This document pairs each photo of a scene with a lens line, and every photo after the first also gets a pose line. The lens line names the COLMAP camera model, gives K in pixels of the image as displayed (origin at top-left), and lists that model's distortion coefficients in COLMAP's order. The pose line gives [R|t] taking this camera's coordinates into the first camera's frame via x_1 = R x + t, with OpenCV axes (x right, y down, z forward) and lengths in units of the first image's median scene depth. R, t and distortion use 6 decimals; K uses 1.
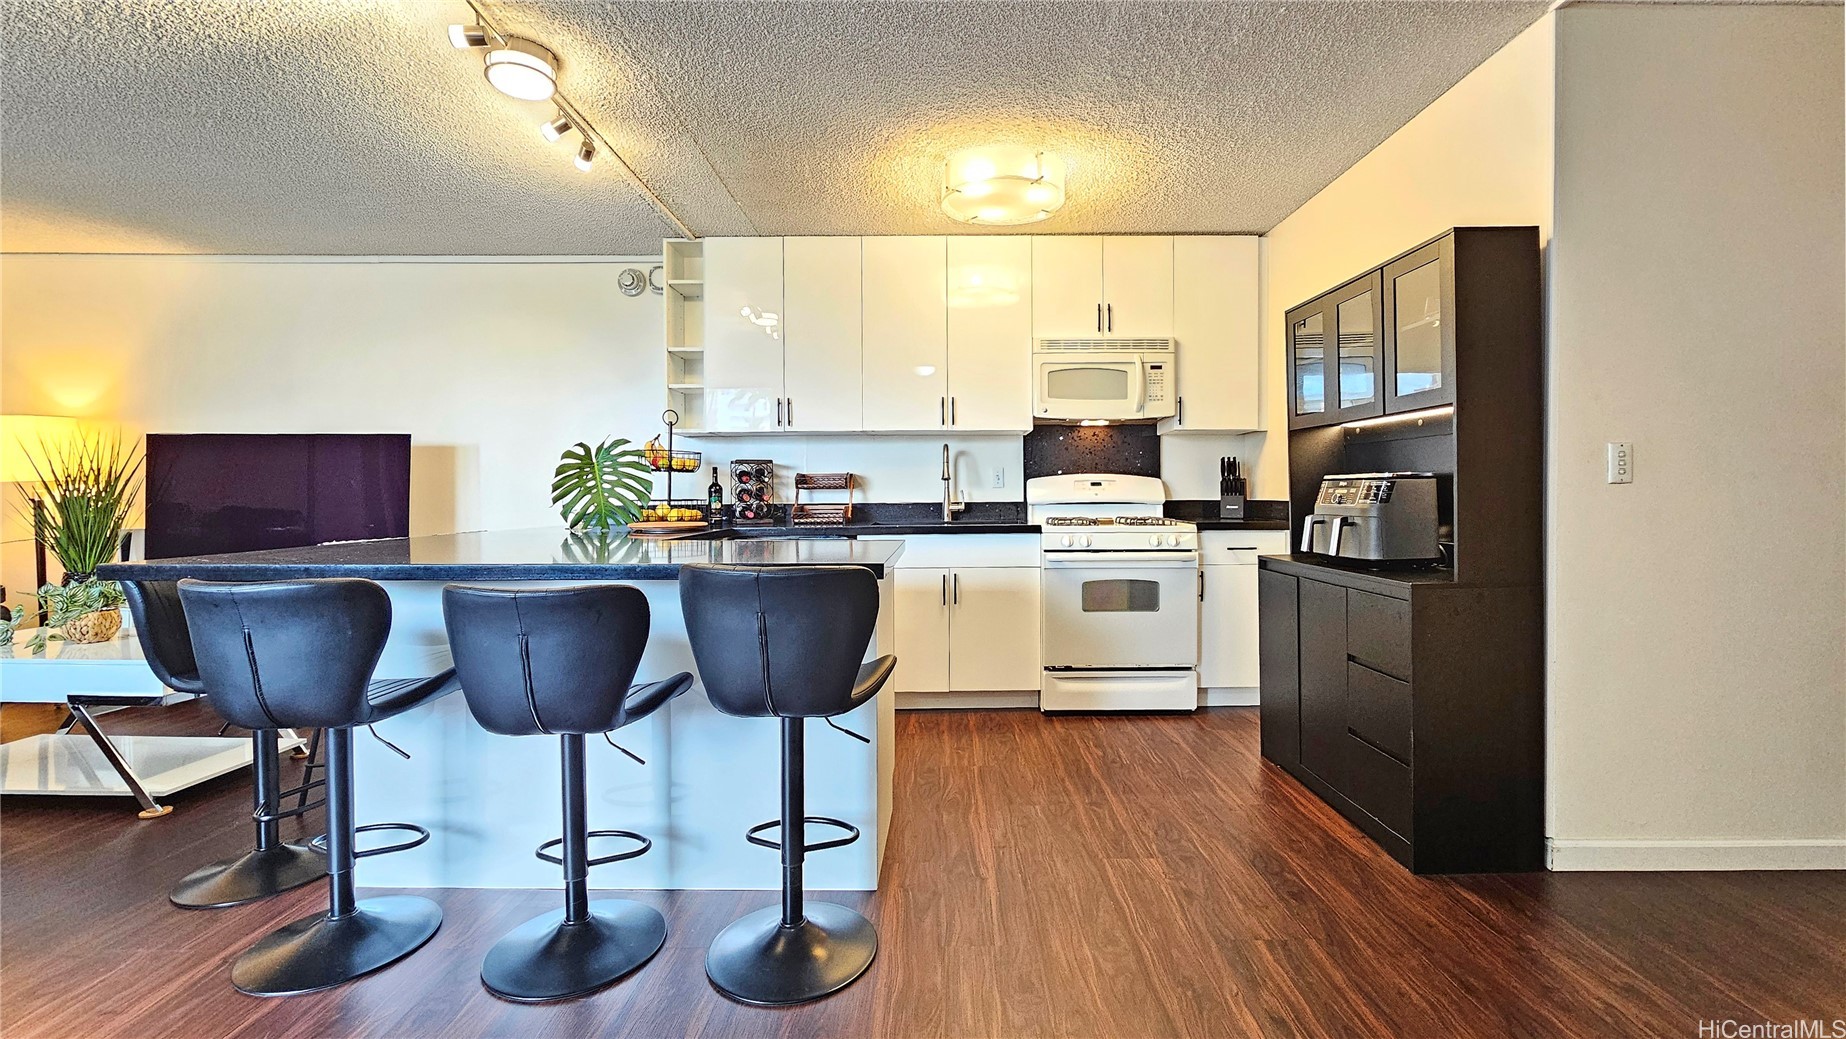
lens RADIAL K [[750.8, 0, 887.5], [0, 750.8, 498.9], [0, 0, 1]] dist [0.001634, 0.000412]
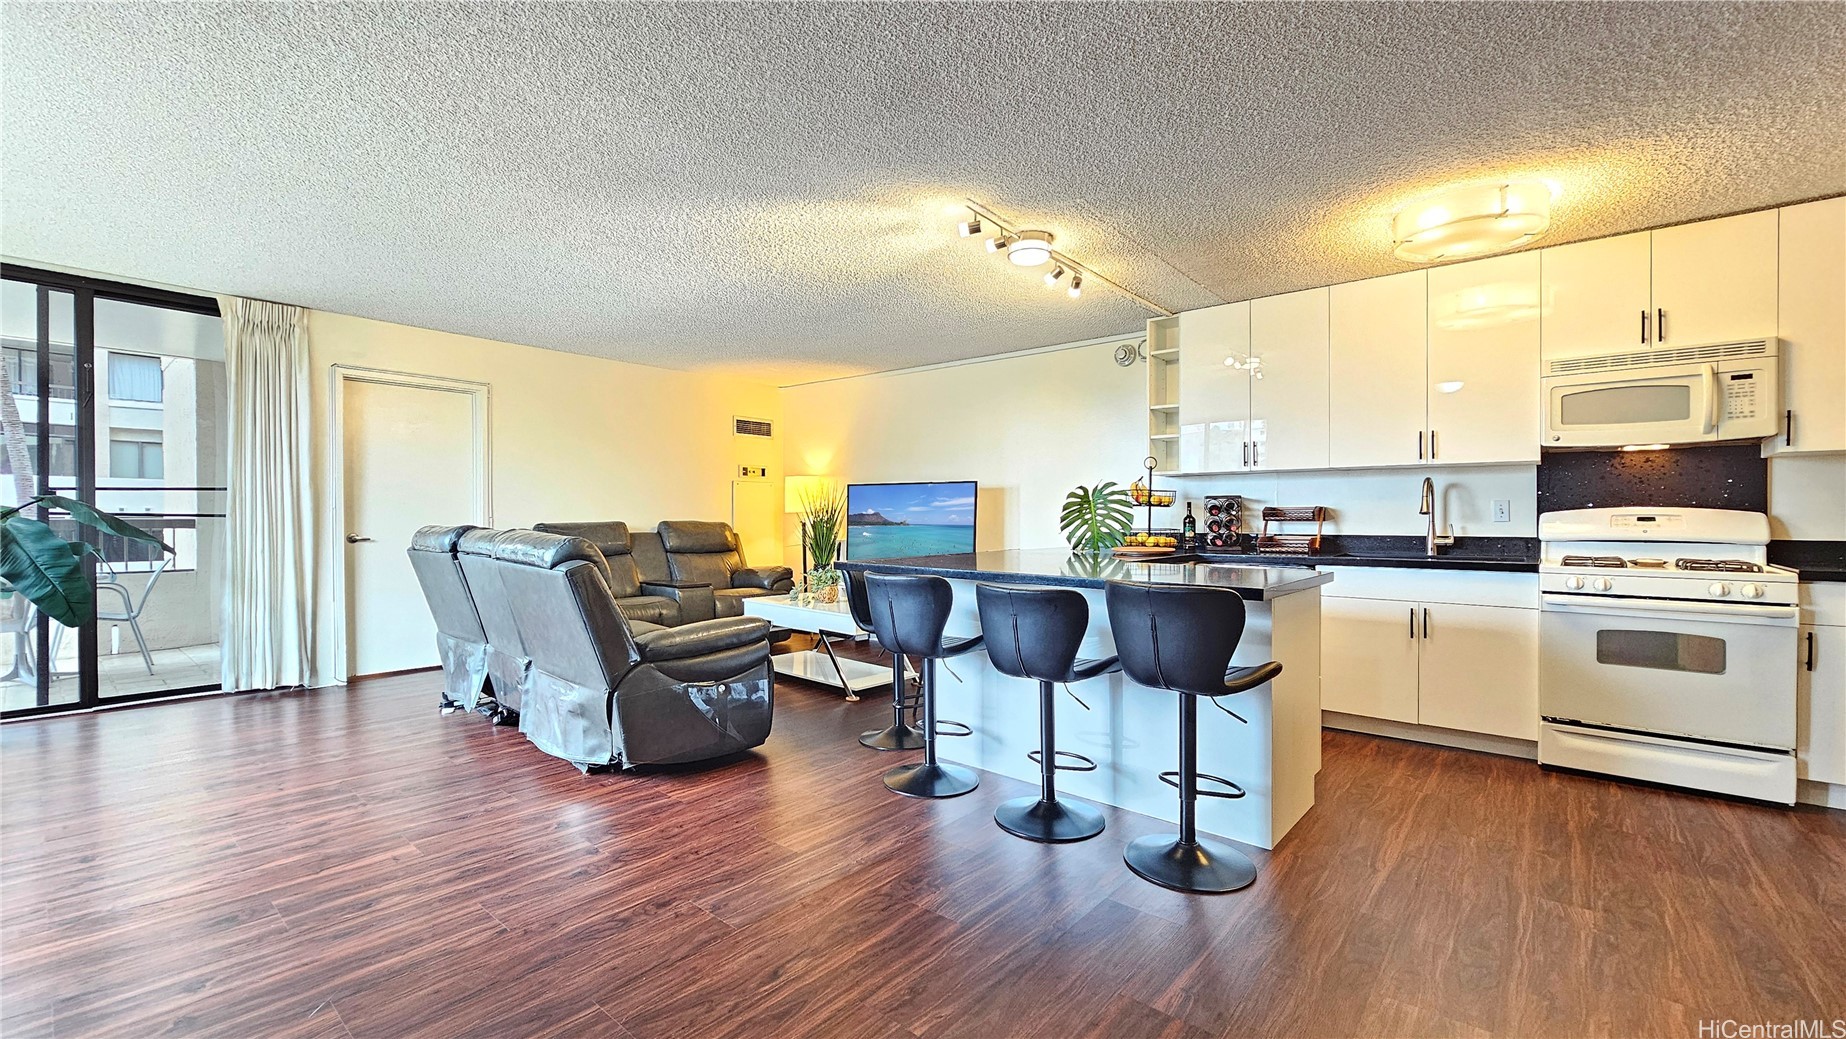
lens RADIAL K [[750.8, 0, 880.5], [0, 750.8, 517.8], [0, 0, 1]] dist [0.001634, 0.000412]
pose [[0.749173, 0.008150, -0.662324, 0.214443], [-0.005112, 0.999966, 0.006522, -0.024854], [0.662355, -0.001500, 0.749189, -0.244339]]
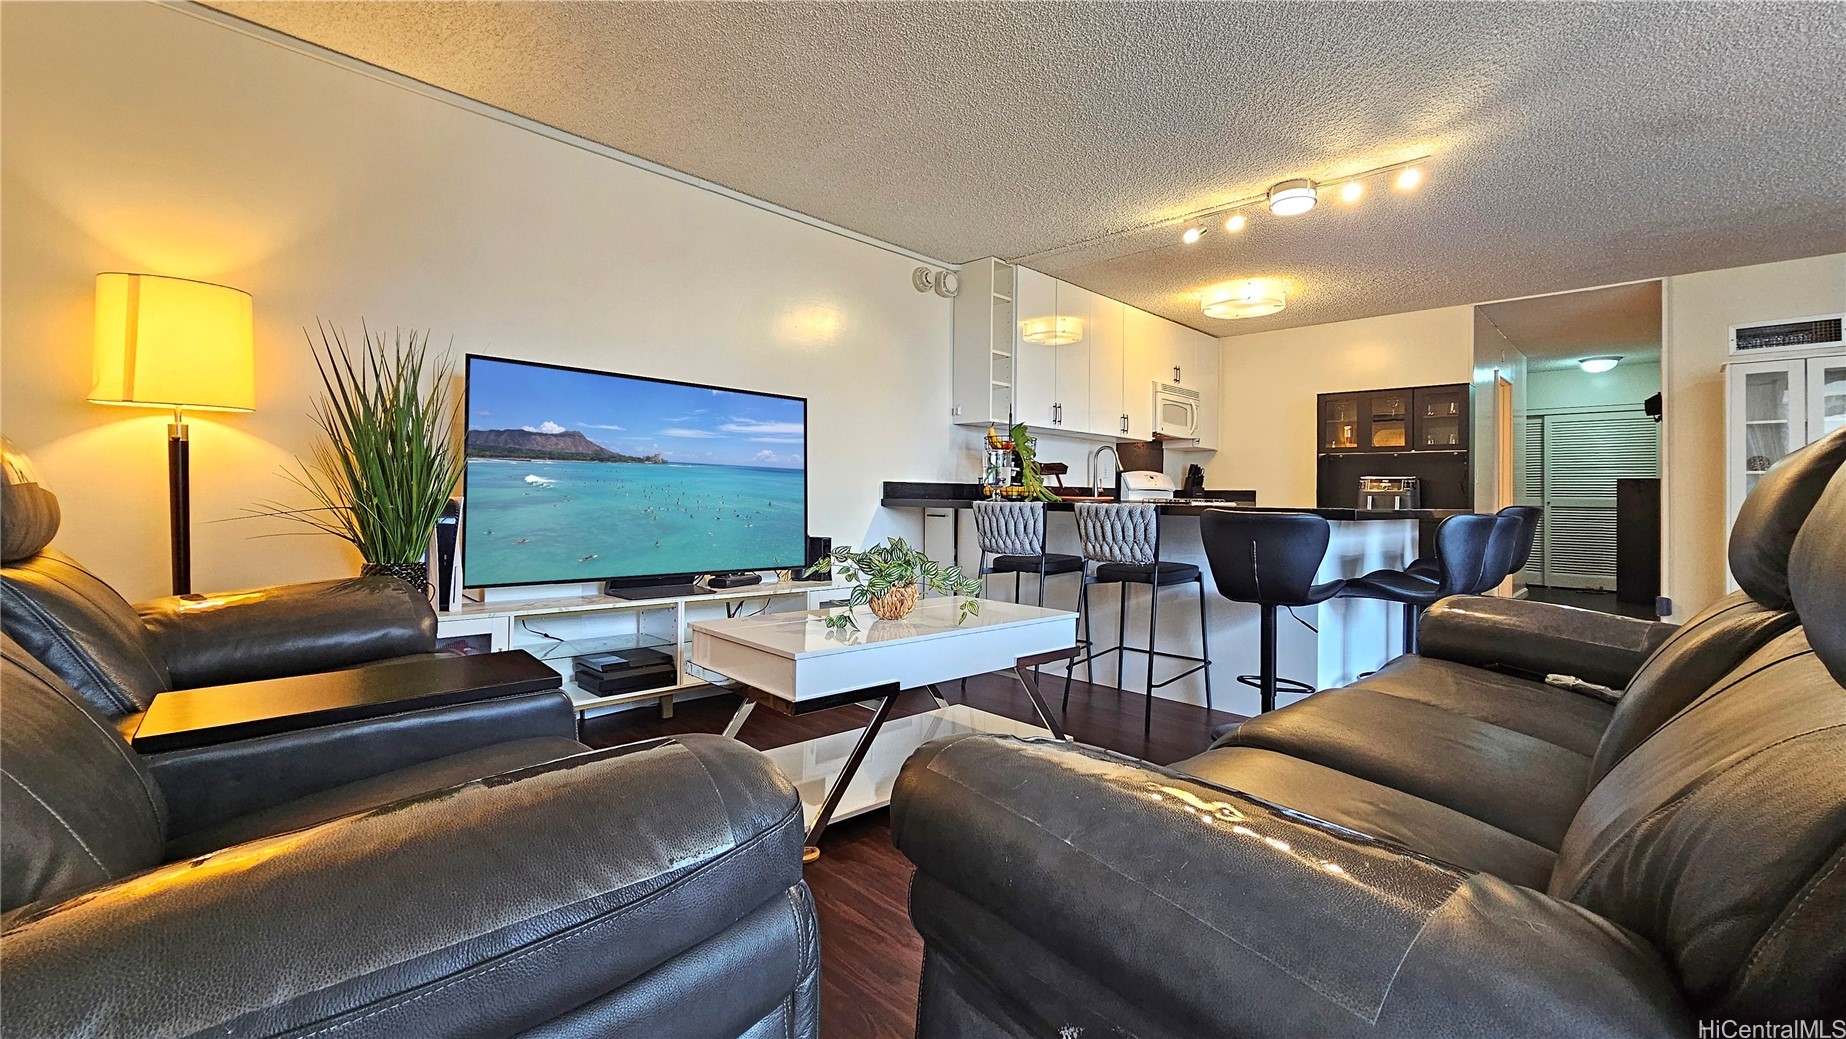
lens RADIAL K [[750.8, 0, 924.6], [0, 750.8, 502.7], [0, 0, 1]] dist [0.001634, 0.000412]
pose [[0.704978, 0.011308, 0.709139, -1.313543], [-0.016092, 0.999871, 0.000053, 0.044881], [-0.709047, -0.011448, 0.705069, 0.269465]]
